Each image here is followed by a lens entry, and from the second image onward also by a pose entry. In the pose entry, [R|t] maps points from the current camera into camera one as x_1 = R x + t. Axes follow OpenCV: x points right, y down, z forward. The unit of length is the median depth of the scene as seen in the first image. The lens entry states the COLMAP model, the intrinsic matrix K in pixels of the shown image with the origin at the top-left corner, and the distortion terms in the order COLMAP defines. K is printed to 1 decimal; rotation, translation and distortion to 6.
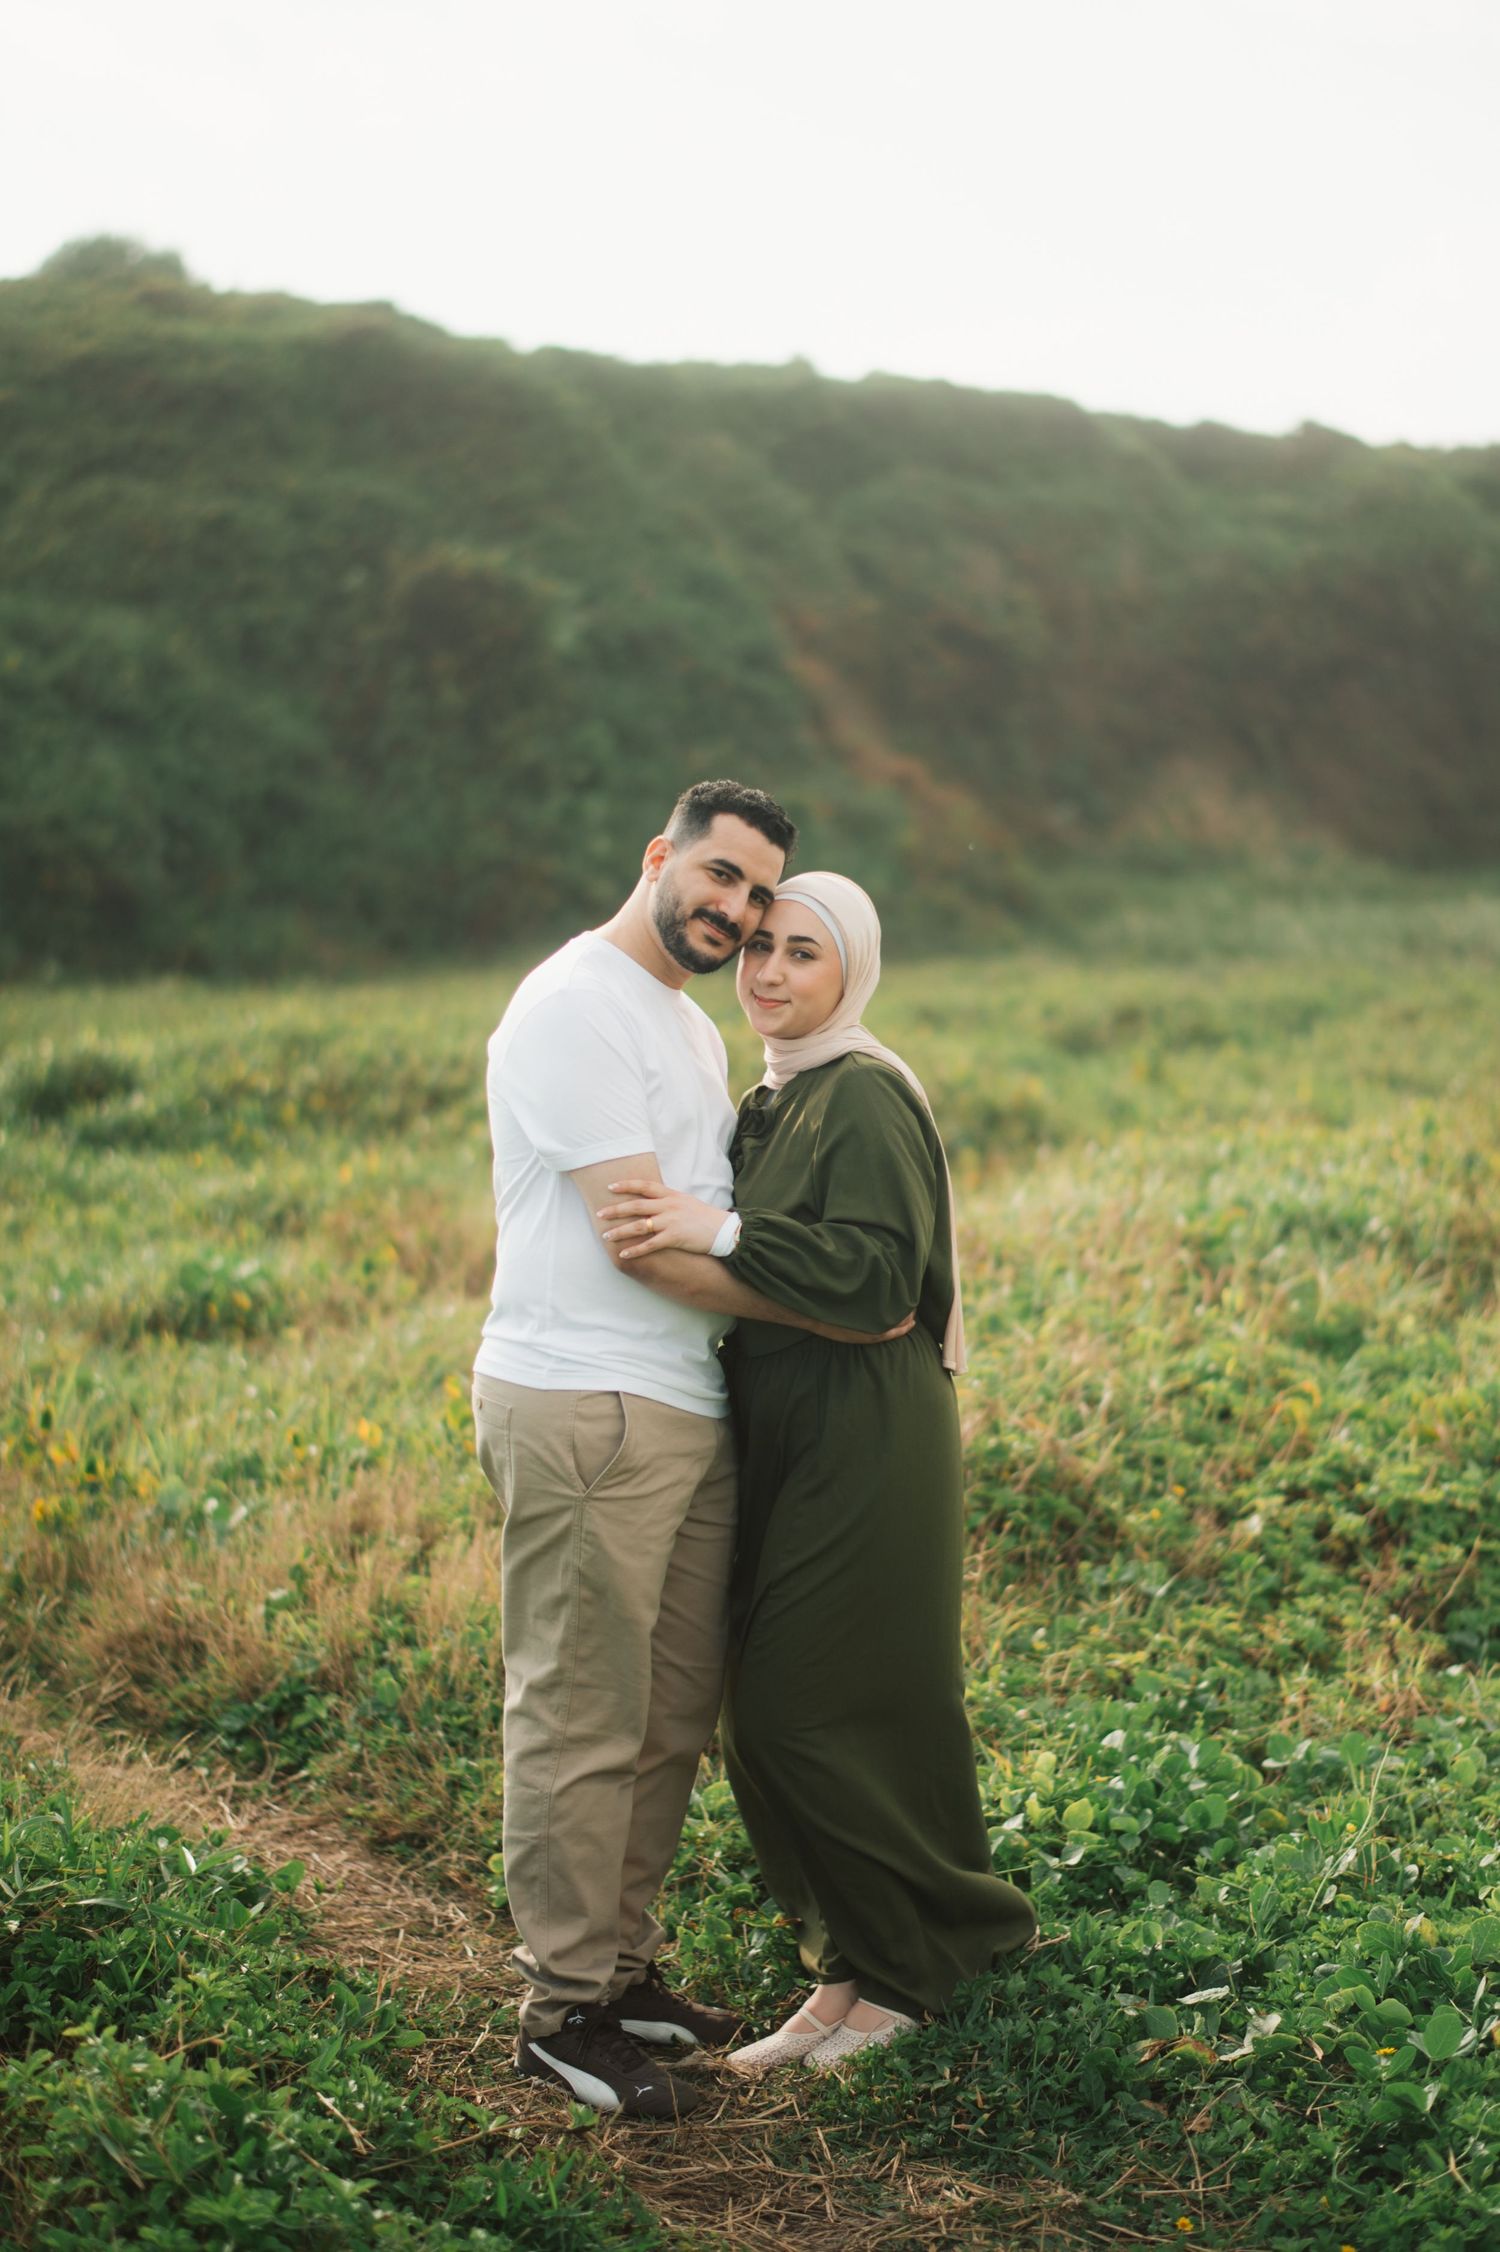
lens RADIAL K [[3765.4, 0, 755.6], [0, 3765.4, 1067.0], [0, 0, 1]] dist [0.005075, 0.084800]
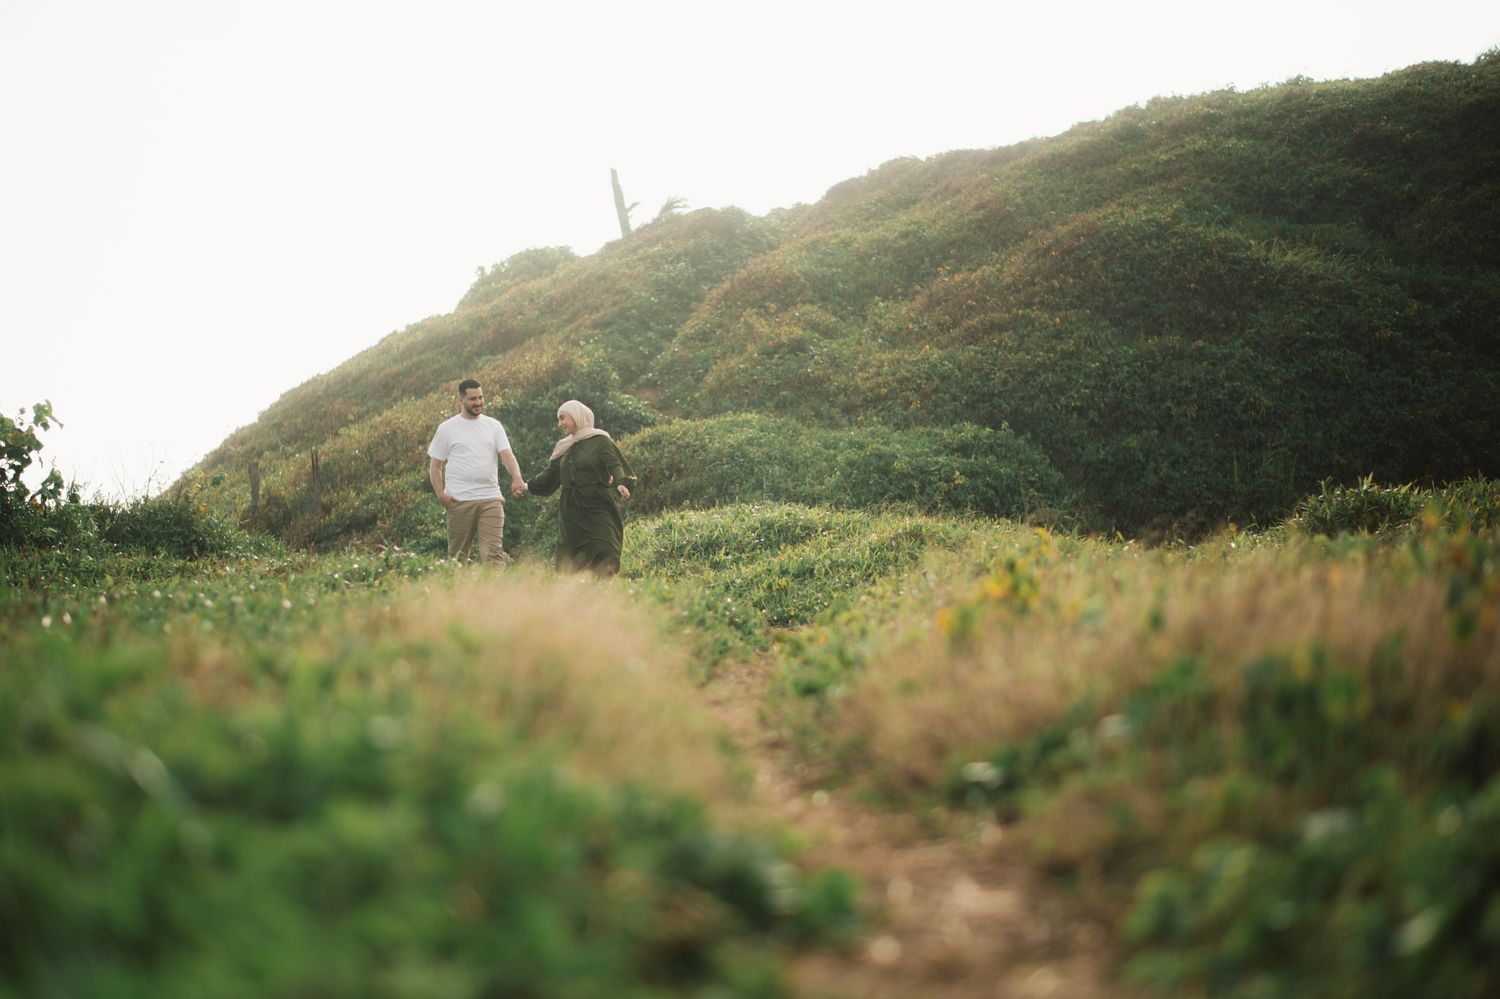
lens RADIAL K [[2484.9, 0, 755.7], [0, 2484.9, 468.2], [0, 0, 1]] dist [0.012226, 0.075350]
pose [[0.882068, -0.048189, -0.468651, 0.058229], [0.007490, 0.996064, -0.088324, 0.113076], [0.471062, 0.074398, 0.878957, 0.349019]]
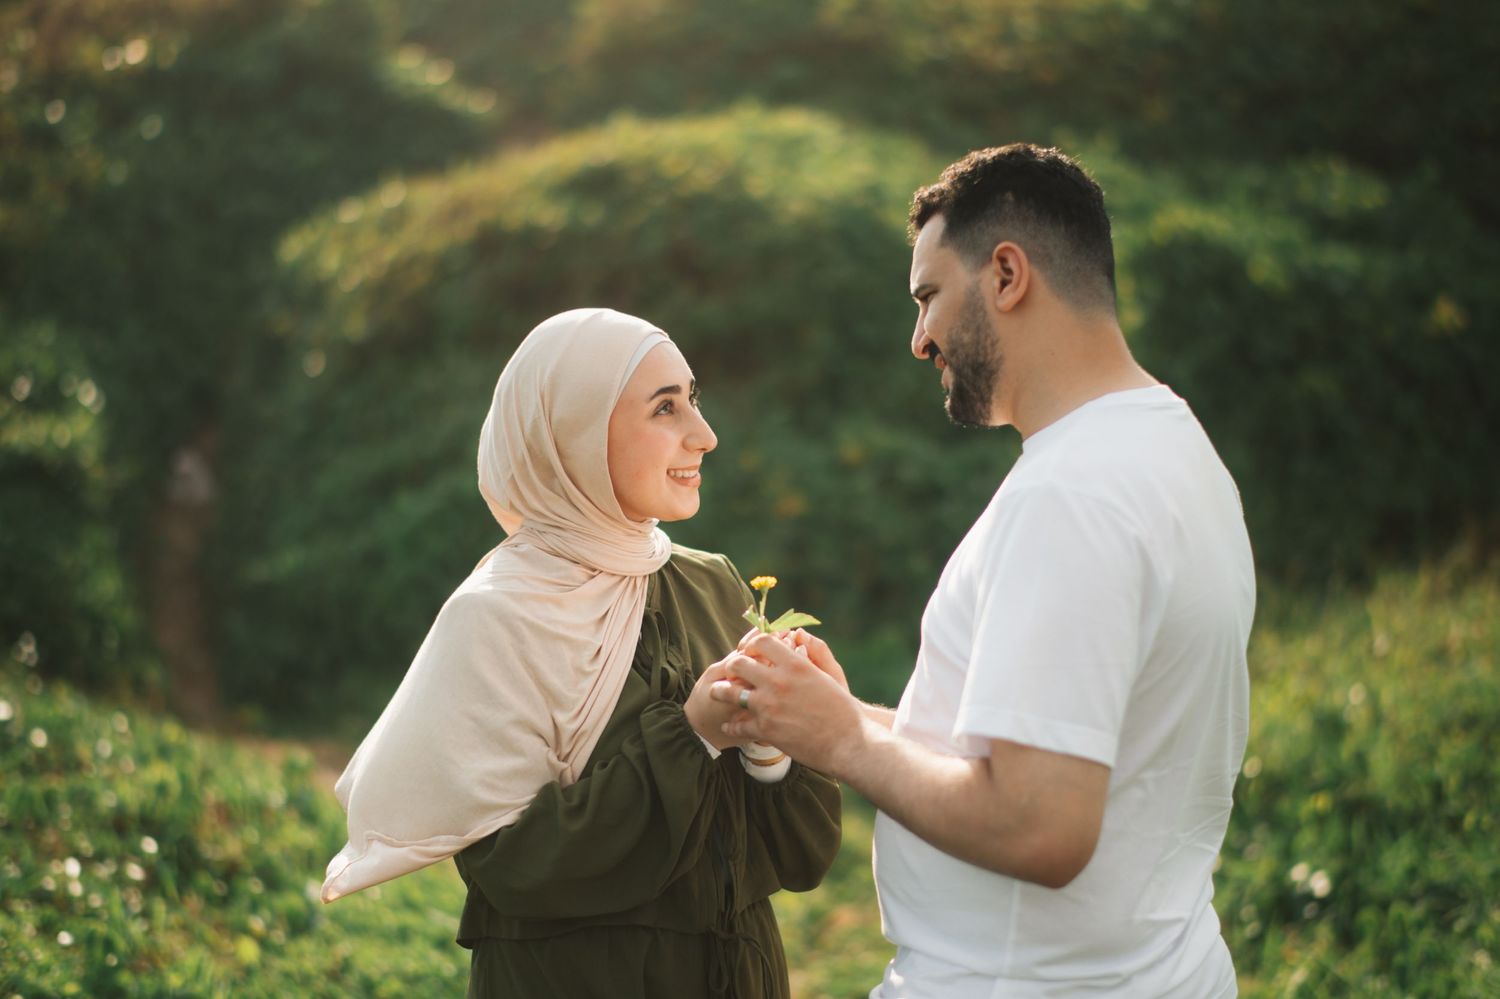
lens RADIAL K [[2484.9, 0, 755.7], [0, 2484.9, 468.2], [0, 0, 1]] dist [0.012226, 0.075350]
pose [[0.956415, 0.027016, -0.290758, -1.093661], [-0.017226, 0.999197, 0.036176, -0.103841], [0.291502, -0.029591, 0.956112, 1.911890]]
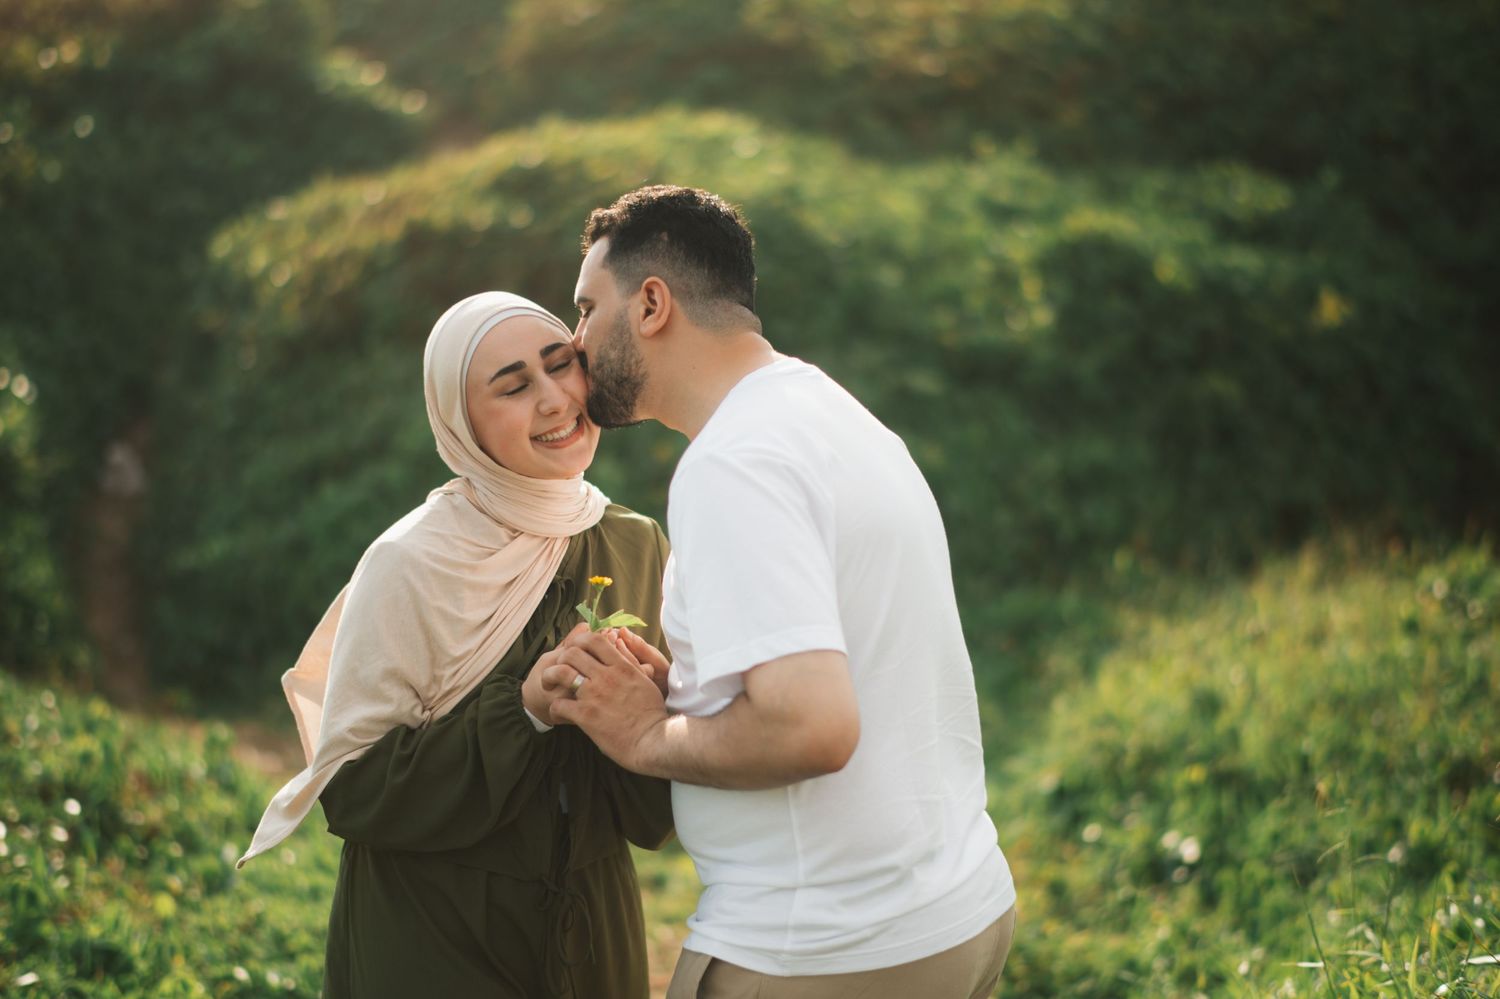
lens RADIAL K [[2469.1, 0, 750.0], [0, 2469.1, 499.5], [0, 0, 1]] dist [0.025679, 0.003142]
pose [[0.962281, 0.032707, -0.270083, -1.075123], [-0.020481, 0.998639, 0.047964, -0.101272], [0.271284, -0.040623, 0.961642, 1.888828]]
